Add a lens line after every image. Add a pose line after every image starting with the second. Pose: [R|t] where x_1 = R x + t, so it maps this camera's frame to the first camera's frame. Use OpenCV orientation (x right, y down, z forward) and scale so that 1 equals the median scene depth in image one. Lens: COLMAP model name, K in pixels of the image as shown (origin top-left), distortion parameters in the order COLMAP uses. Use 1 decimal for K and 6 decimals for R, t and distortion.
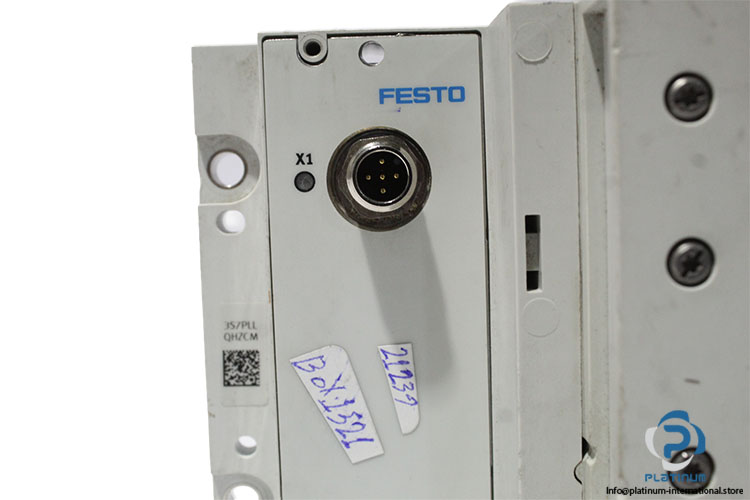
lens RADIAL K [[972.2, 0, 375.1], [0, 972.2, 251.3], [0, 0, 1]] dist [0.007250, 0.000000]
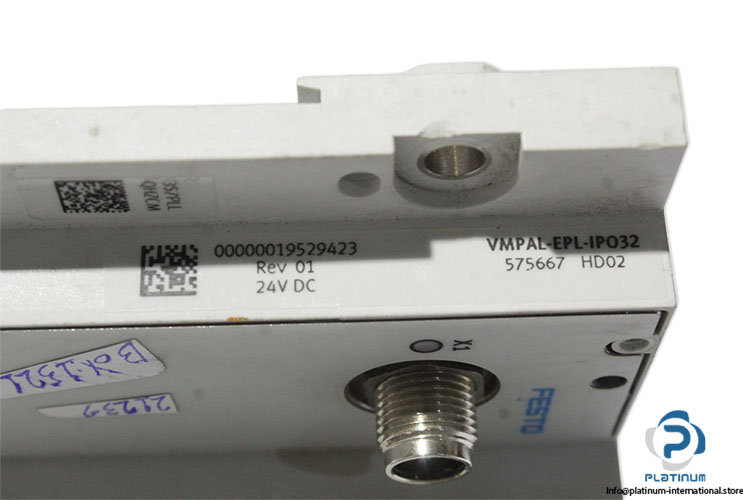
lens RADIAL K [[1633.9, 0, 375.7], [0, 1633.9, 249.9], [0, 0, 1]] dist [0.111080, 0.000000]
pose [[-0.044750, 0.399172, 0.915783, -1.044898], [-0.994259, 0.071393, -0.079704, 0.039991], [-0.097196, -0.914092, 0.393686, 0.633618]]
